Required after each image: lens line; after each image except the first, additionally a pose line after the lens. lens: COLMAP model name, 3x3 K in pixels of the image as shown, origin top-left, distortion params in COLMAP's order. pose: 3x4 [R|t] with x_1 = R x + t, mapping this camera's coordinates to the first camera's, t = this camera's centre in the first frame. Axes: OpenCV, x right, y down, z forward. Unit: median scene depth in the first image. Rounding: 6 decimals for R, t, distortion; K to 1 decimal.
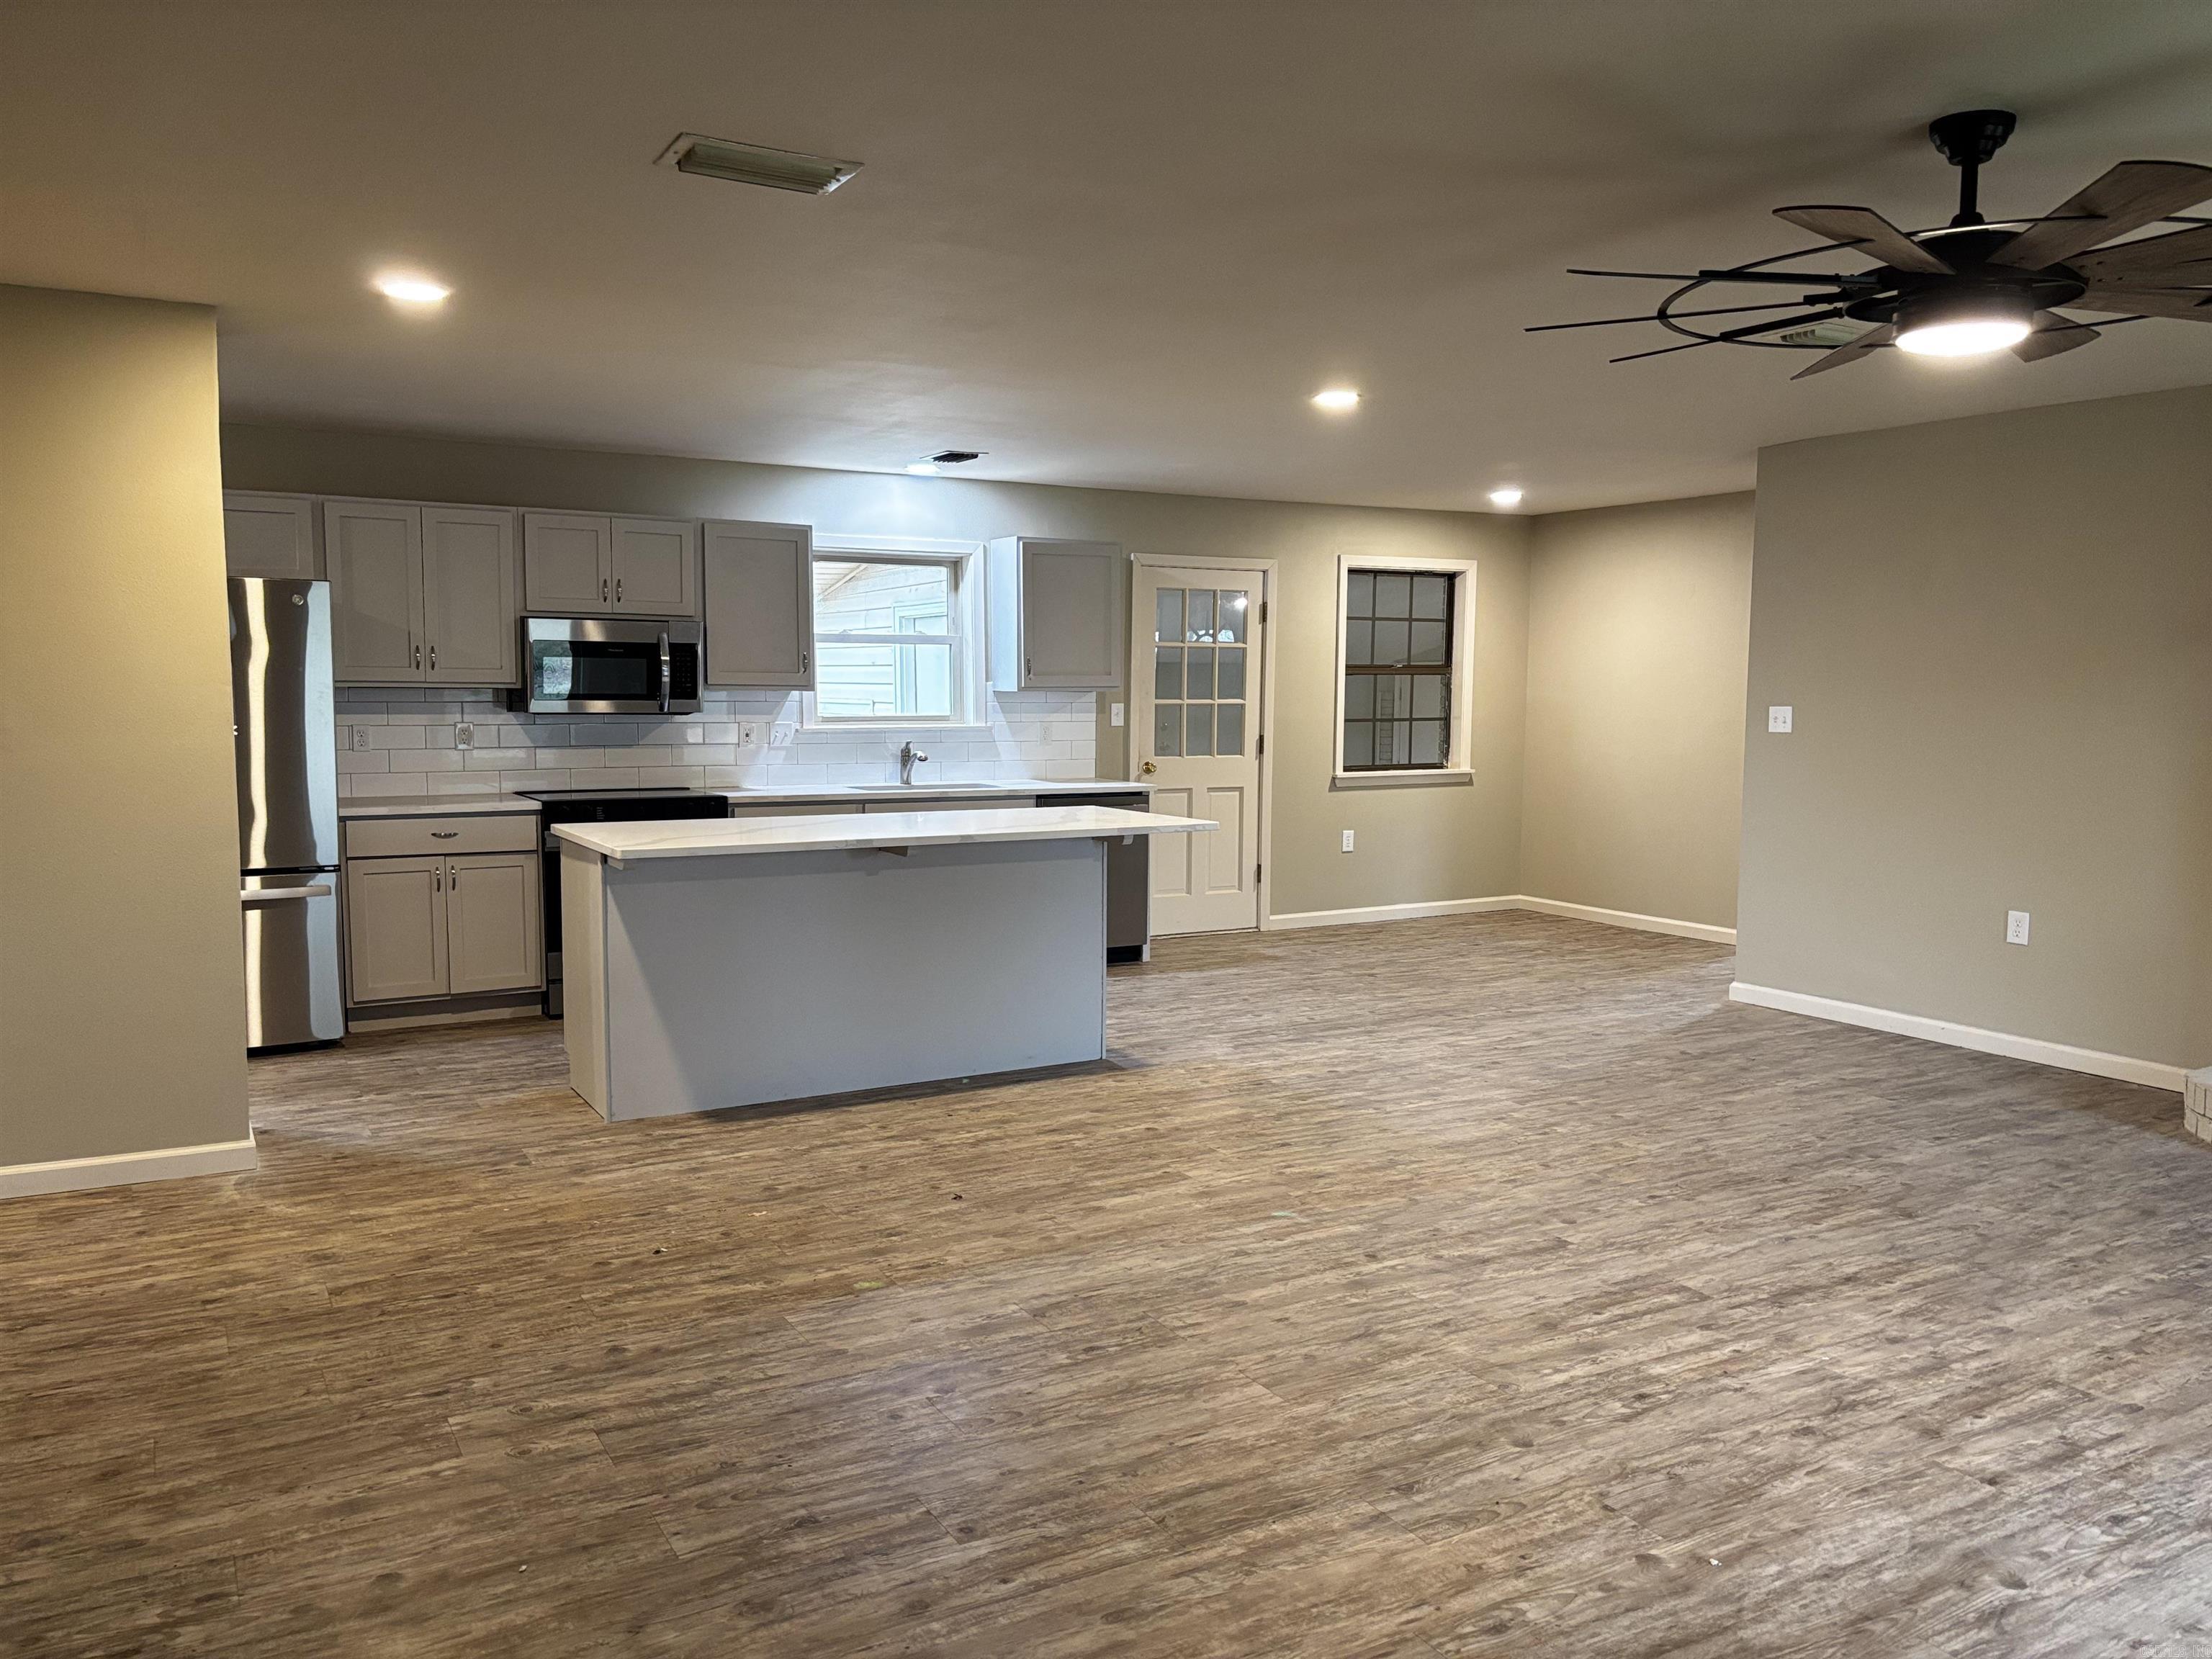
lens RADIAL K [[1672.6, 0, 1102.4], [0, 1672.6, 854.8], [0, 0, 1]] dist [0.063344, -0.059040]
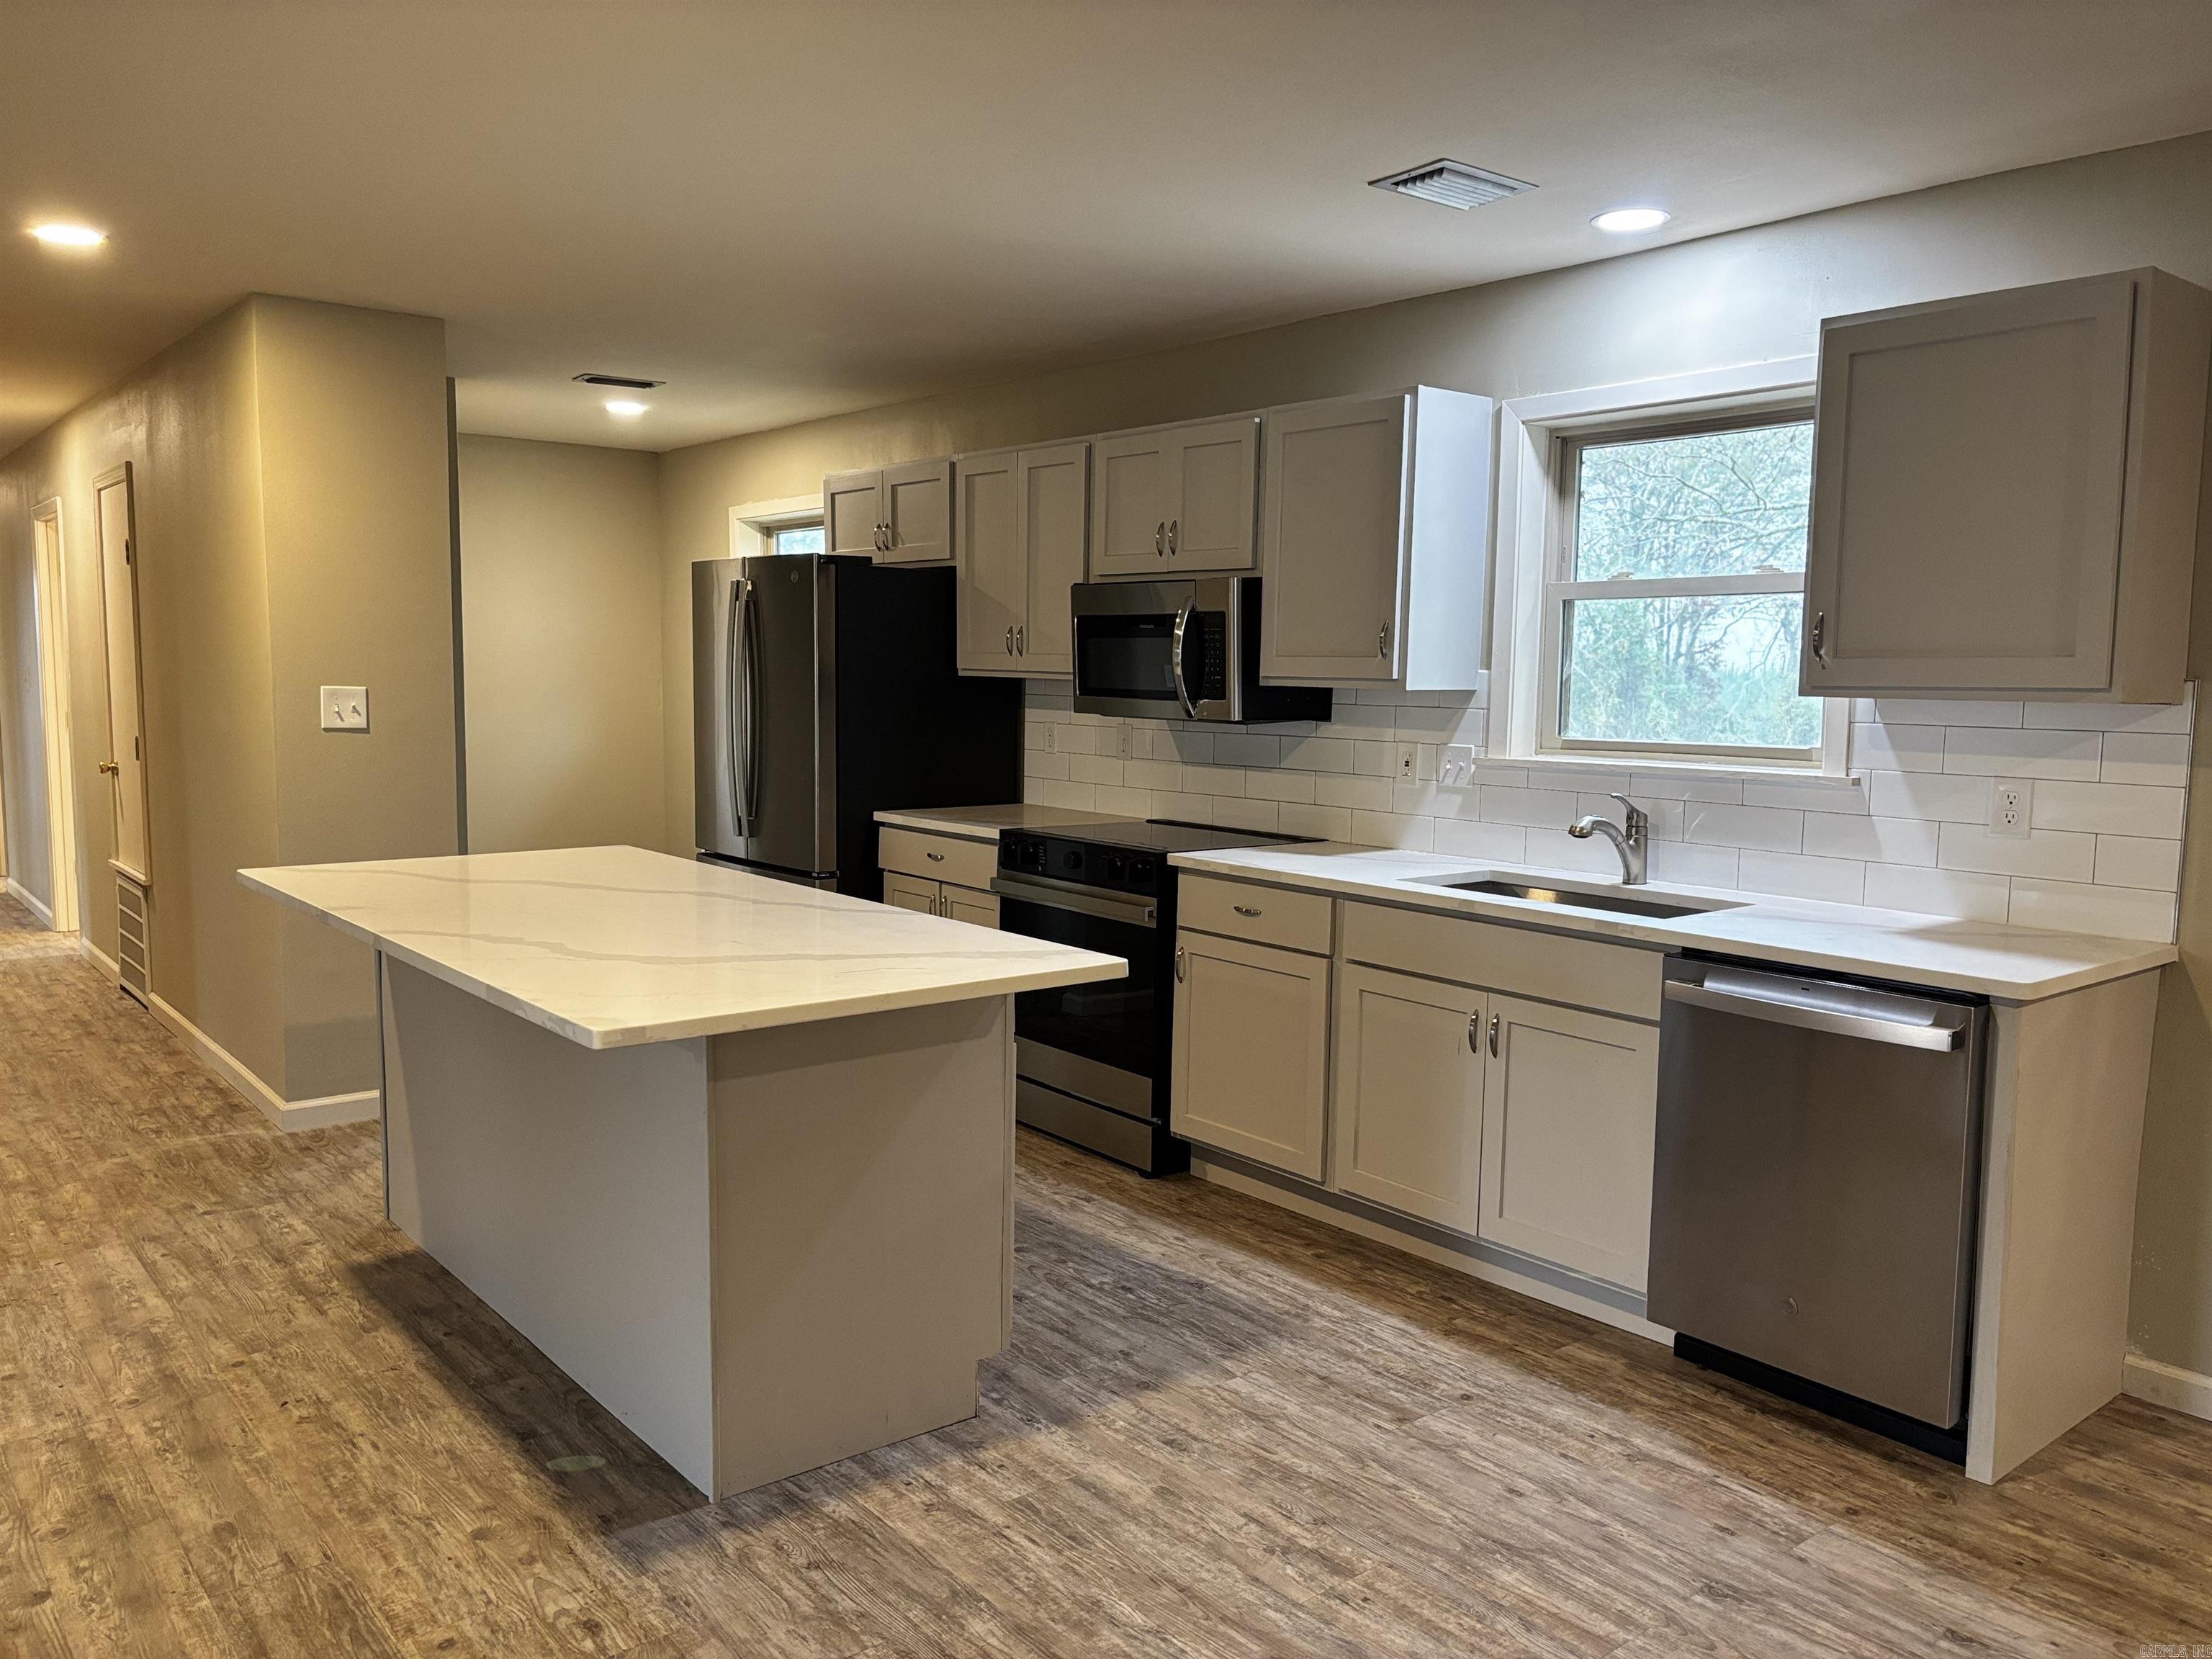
lens RADIAL K [[1672.6, 0, 1102.4], [0, 1672.6, 854.8], [0, 0, 1]] dist [0.063344, -0.059040]
pose [[0.160864, 0.106990, -0.981161, 0.521904], [-0.115745, 0.989293, 0.088900, -0.118606], [0.980166, 0.099263, 0.171525, 1.192912]]
